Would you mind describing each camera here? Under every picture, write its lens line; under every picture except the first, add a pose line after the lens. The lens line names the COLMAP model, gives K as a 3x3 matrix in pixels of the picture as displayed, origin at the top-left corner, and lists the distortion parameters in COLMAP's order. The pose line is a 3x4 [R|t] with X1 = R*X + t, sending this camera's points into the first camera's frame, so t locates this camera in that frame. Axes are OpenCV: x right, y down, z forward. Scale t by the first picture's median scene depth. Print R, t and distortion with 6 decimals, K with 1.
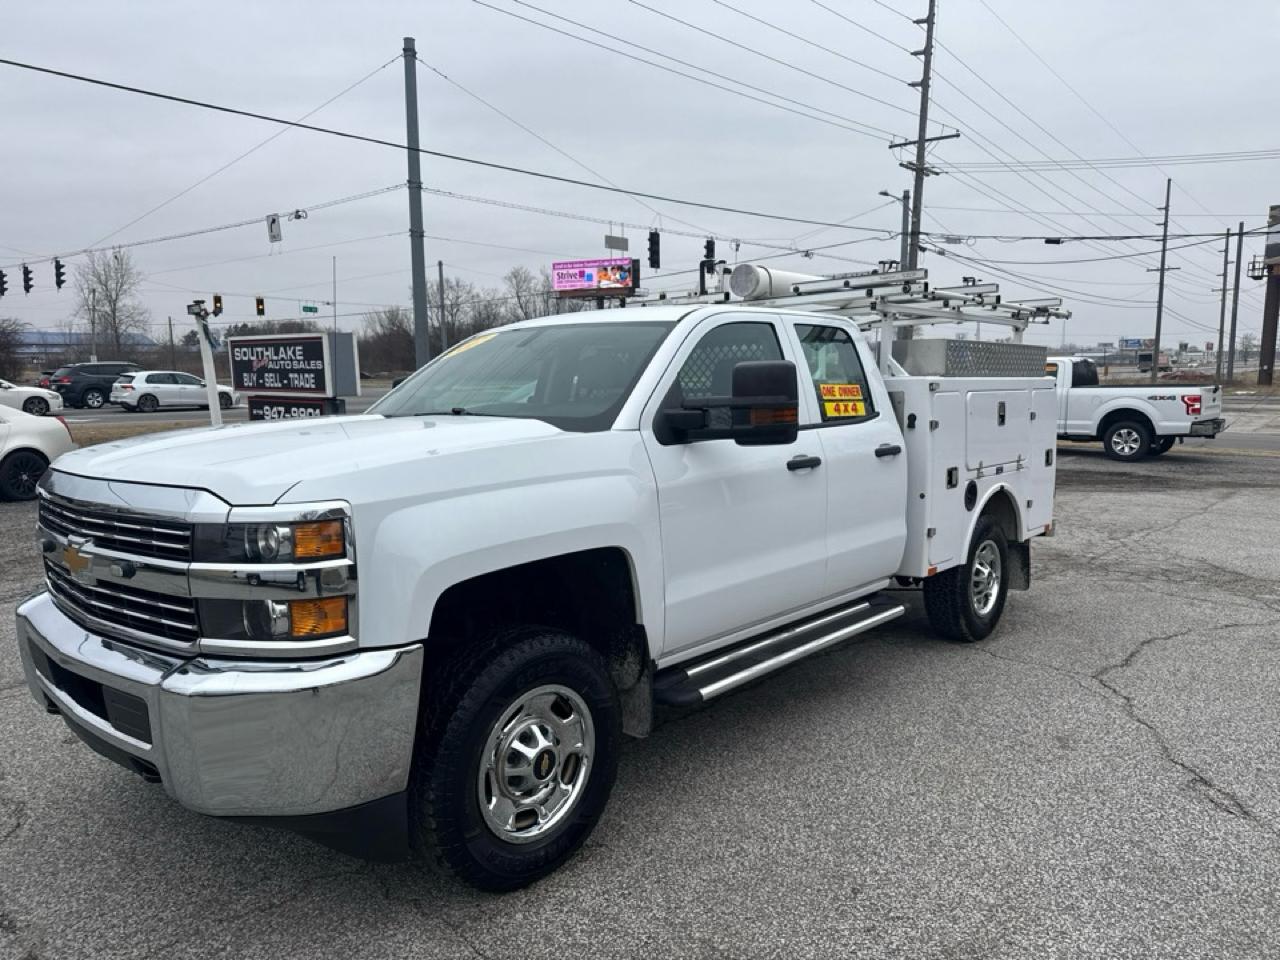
lens RADIAL K [[901.9, 0, 641.9], [0, 901.9, 487.6], [0, 0, 1]] dist [0.027023, -0.030200]
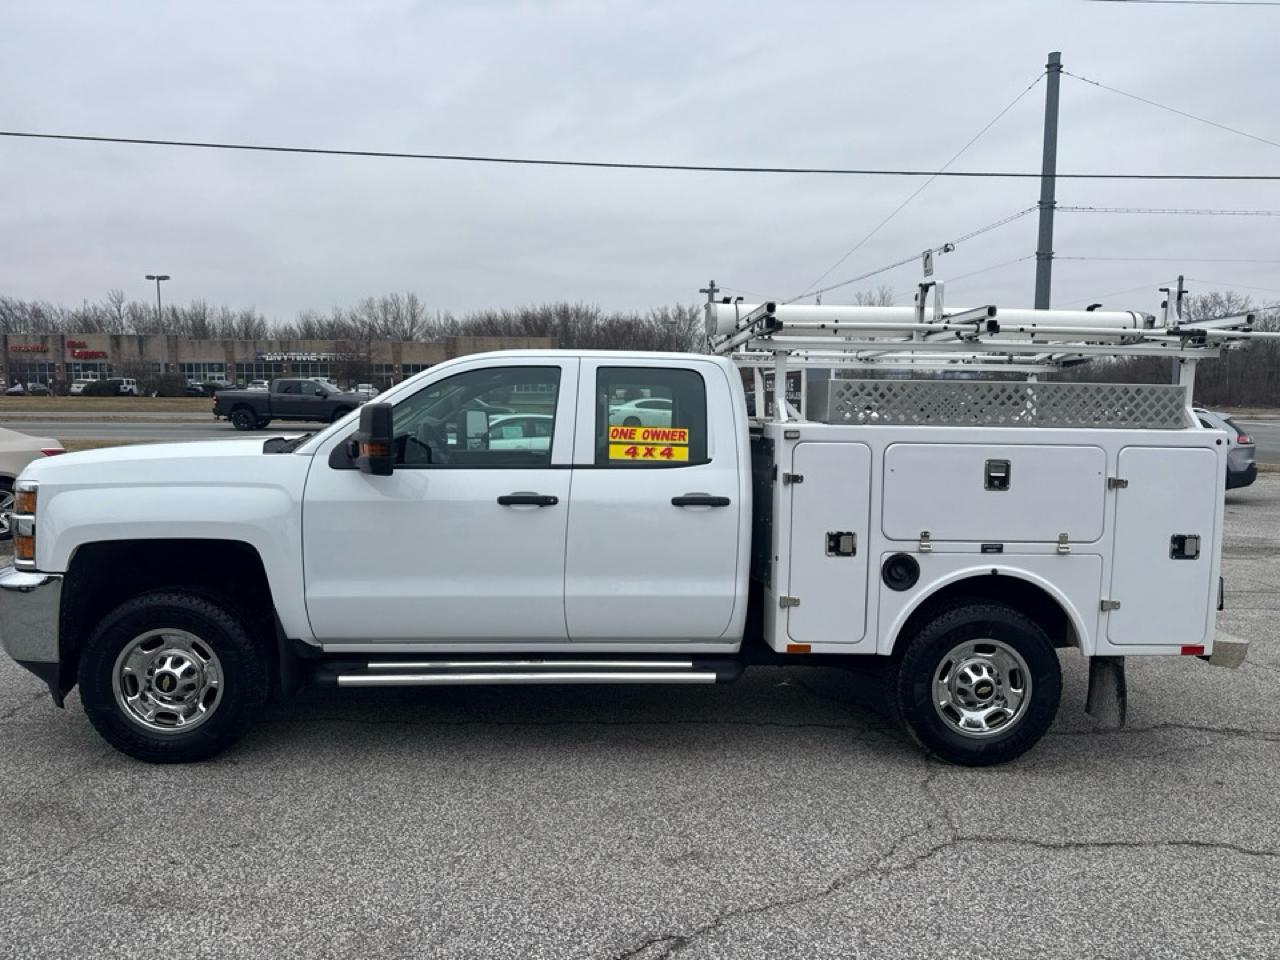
lens RADIAL K [[901.9, 0, 639.5], [0, 901.9, 478.5], [0, 0, 1]] dist [0.027023, -0.030200]
pose [[0.702212, 0.075040, -0.708003, 0.864492], [-0.102274, 0.994748, 0.003993, -0.059850], [0.704584, 0.069606, 0.706199, 0.300282]]
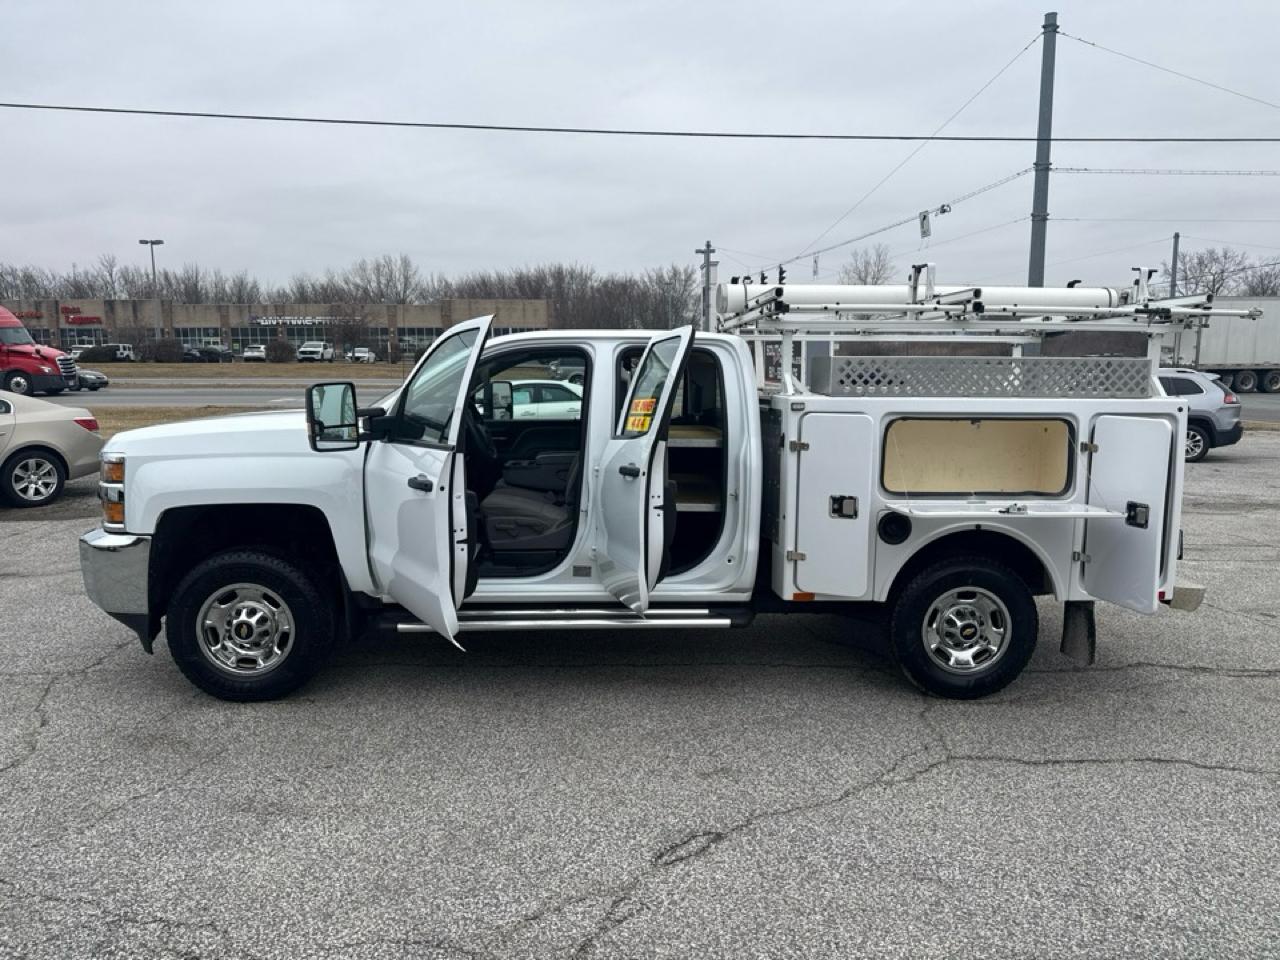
lens RADIAL K [[901.9, 0, 637.5], [0, 901.9, 472.2], [0, 0, 1]] dist [0.027023, -0.030200]
pose [[0.705028, 0.094631, -0.702838, 0.913175], [-0.094451, 0.994758, 0.039191, -0.063764], [0.702862, 0.038753, 0.710270, 0.198308]]
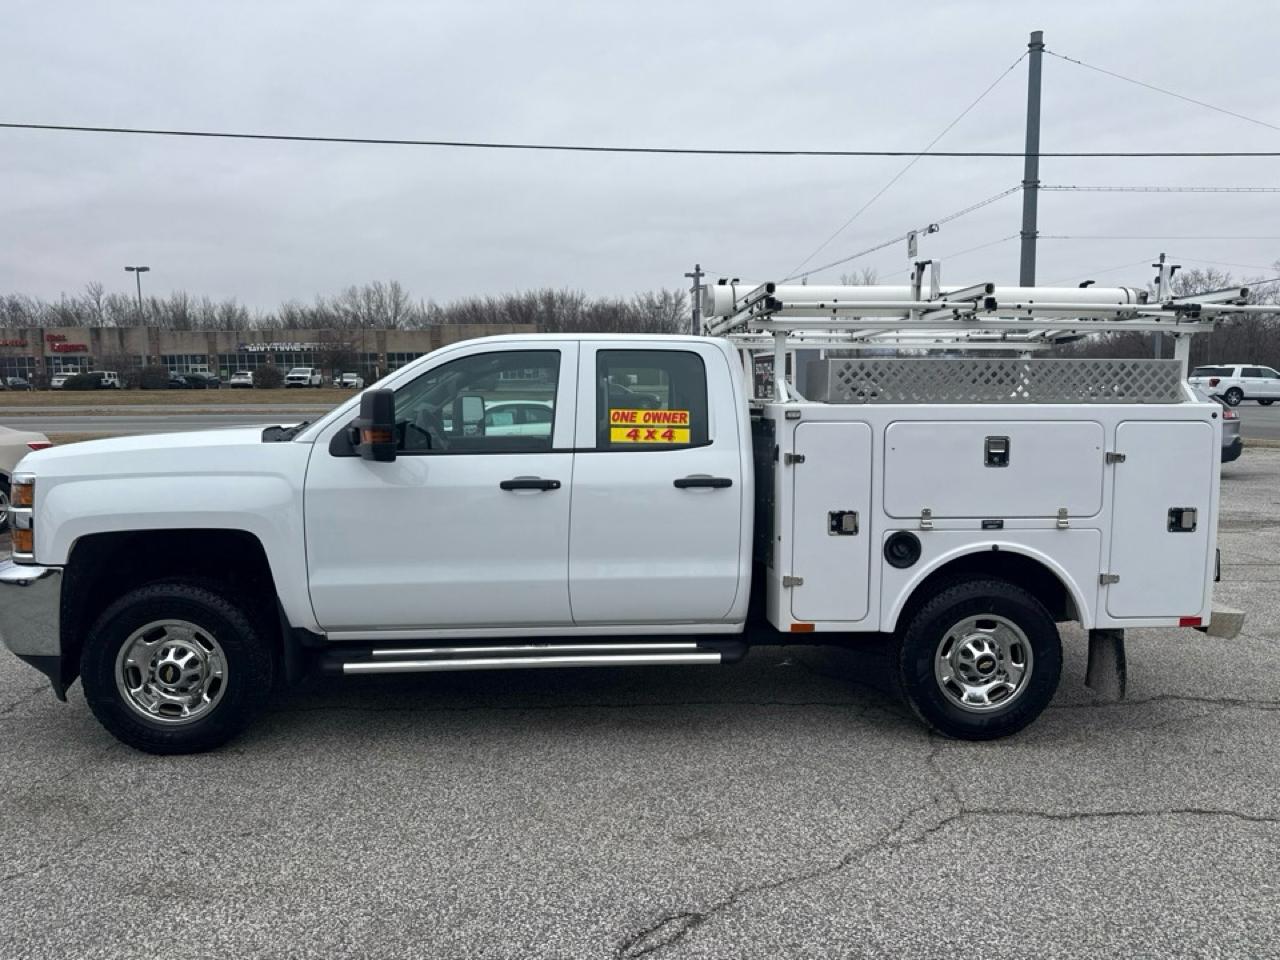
lens RADIAL K [[901.9, 0, 640.5], [0, 901.9, 473.8], [0, 0, 1]] dist [0.027023, -0.030200]
pose [[0.713891, 0.070876, -0.696661, 0.854705], [-0.085850, 0.996218, 0.013379, -0.055452], [0.694975, 0.050257, 0.717276, 0.289915]]
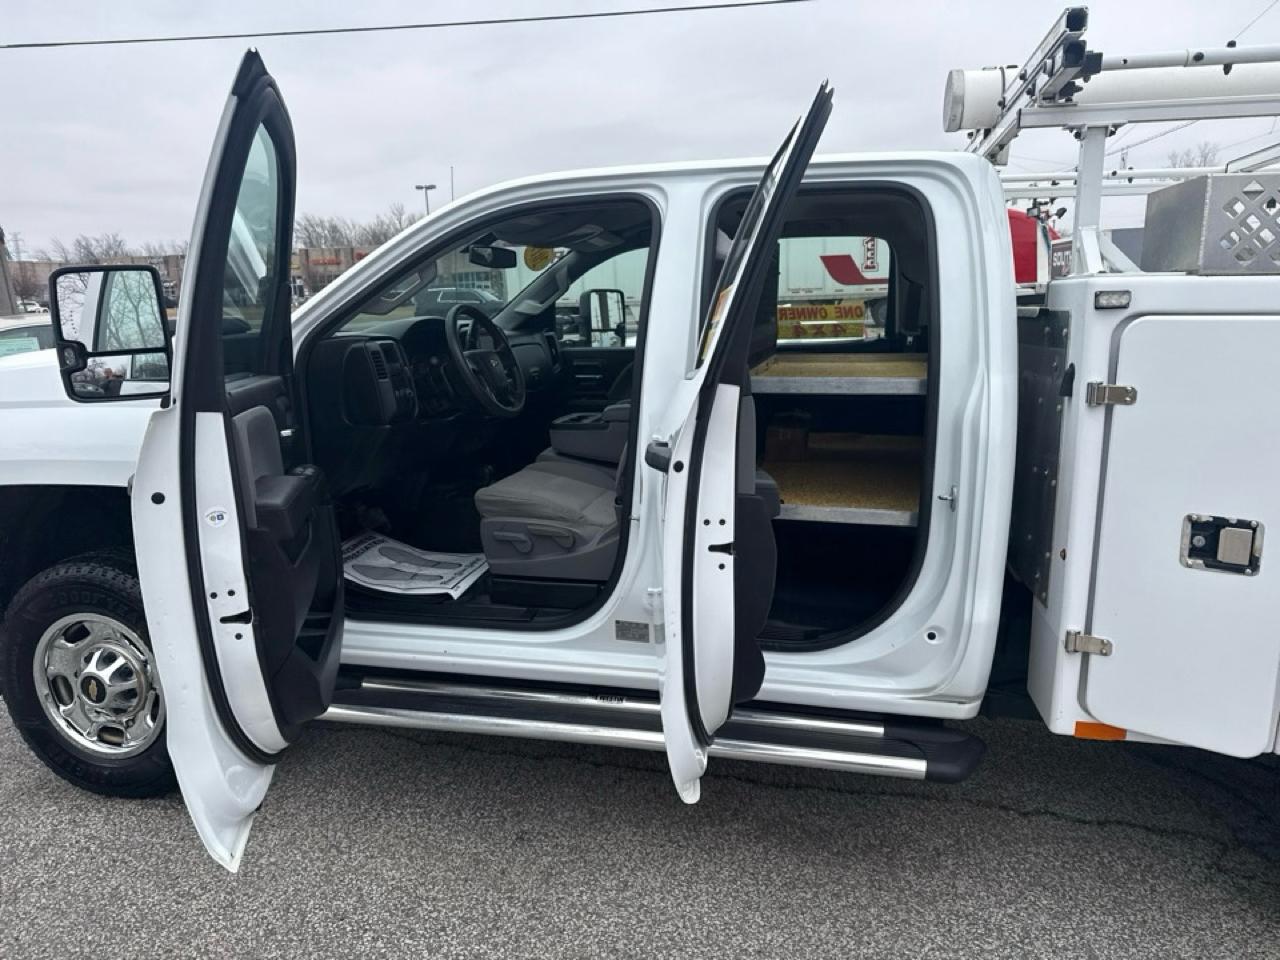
lens RADIAL K [[901.9, 0, 641.0], [0, 901.9, 487.3], [0, 0, 1]] dist [0.027023, -0.030200]
pose [[0.482928, 0.176217, -0.857746, 0.605443], [-0.089988, 0.984343, 0.151560, -0.073406], [0.871024, 0.003995, 0.491224, 0.637449]]
